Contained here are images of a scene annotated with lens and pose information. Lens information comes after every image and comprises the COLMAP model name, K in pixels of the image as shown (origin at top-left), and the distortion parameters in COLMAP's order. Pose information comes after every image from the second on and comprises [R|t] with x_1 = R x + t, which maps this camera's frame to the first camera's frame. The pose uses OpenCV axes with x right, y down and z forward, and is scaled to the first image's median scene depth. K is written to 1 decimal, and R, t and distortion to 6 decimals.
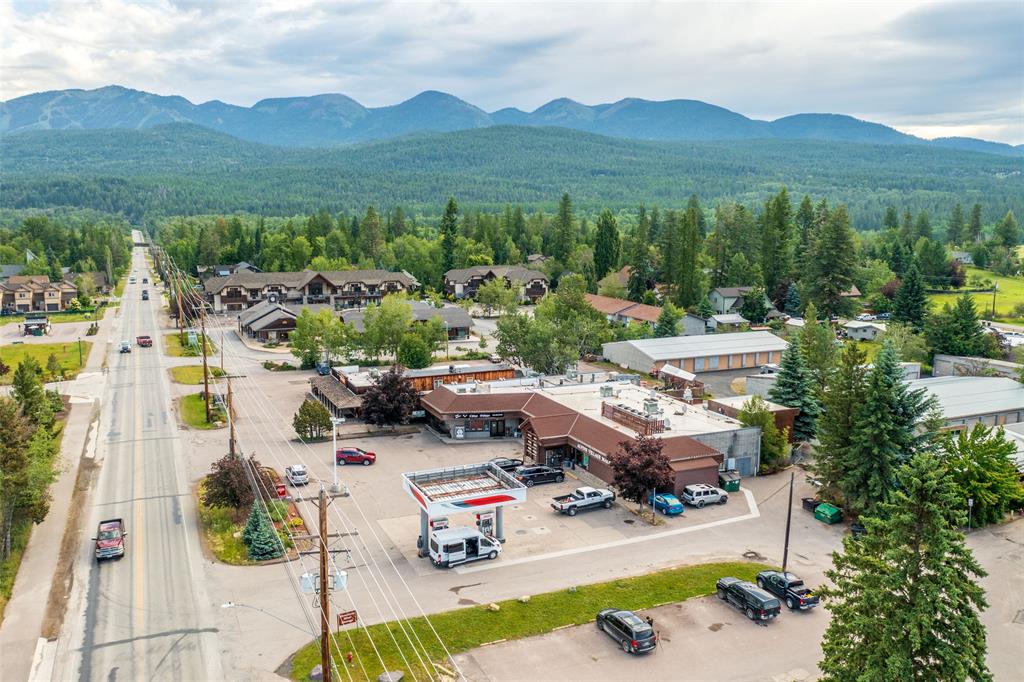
lens RADIAL K [[826.7, 0, 511.7], [0, 826.7, 349.3], [0, 0, 1]] dist [-0.004760, 0.007996]
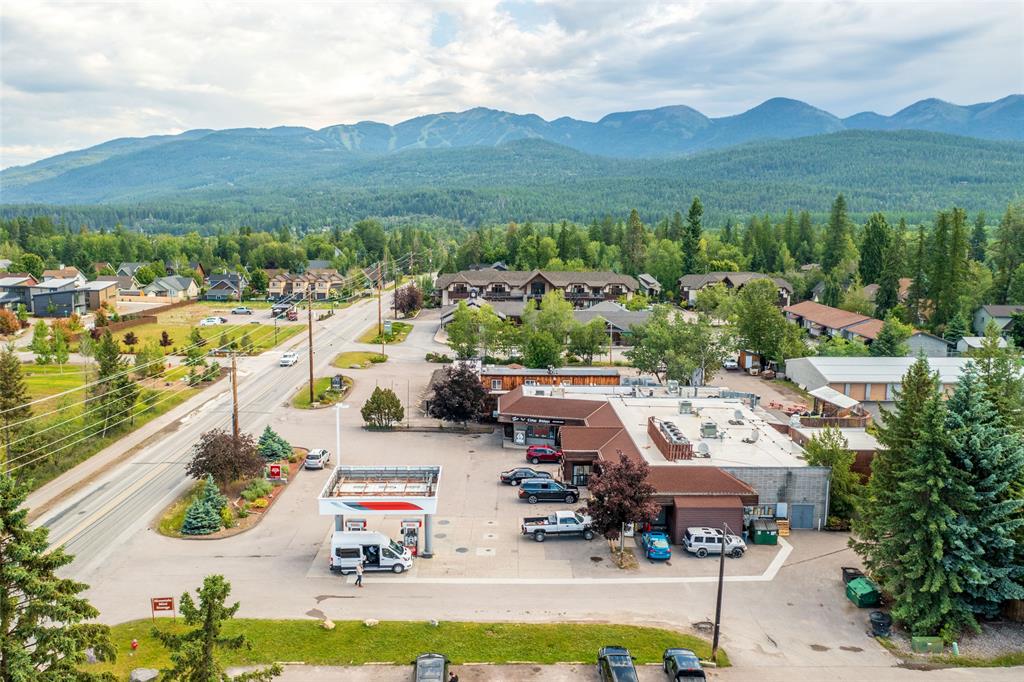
lens RADIAL K [[826.7, 0, 513.0], [0, 826.7, 346.1], [0, 0, 1]] dist [-0.004760, 0.007996]
pose [[0.921744, 0.064735, -0.382358, 0.116701], [-0.071212, 0.997457, -0.002795, 0.001295], [0.381205, 0.029805, 0.924010, 0.062509]]
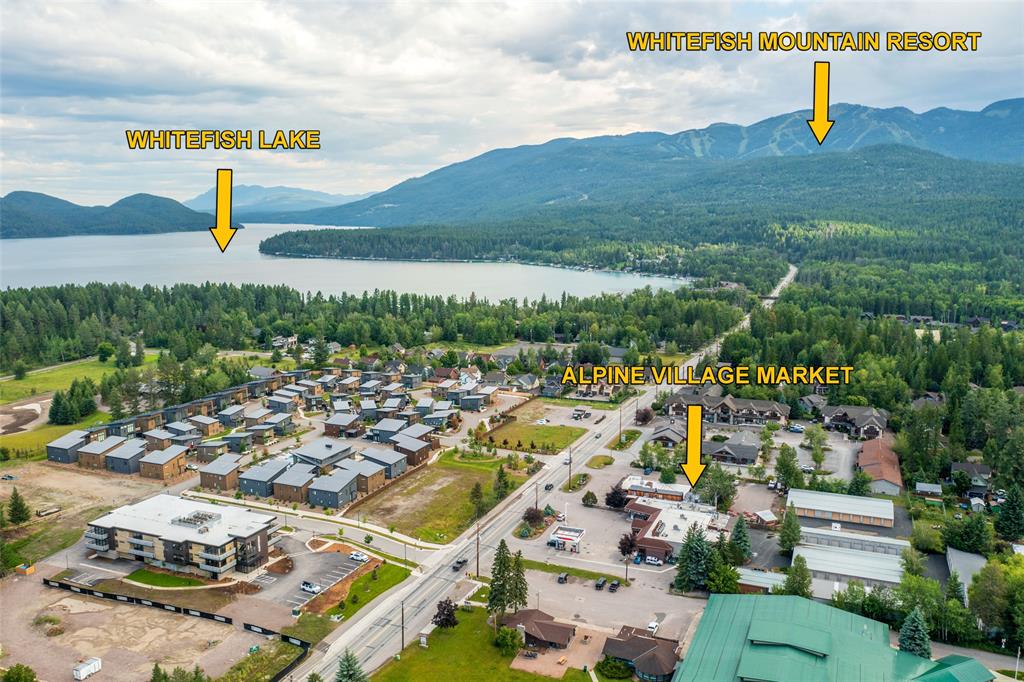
lens RADIAL K [[826.7, 0, 512.7], [0, 826.7, 344.1], [0, 0, 1]] dist [-0.004760, 0.007996]
pose [[0.687932, 0.109896, -0.717407, 0.631429], [-0.116866, 0.992344, 0.039948, -0.212690], [0.716305, 0.056359, 0.695508, -0.470926]]
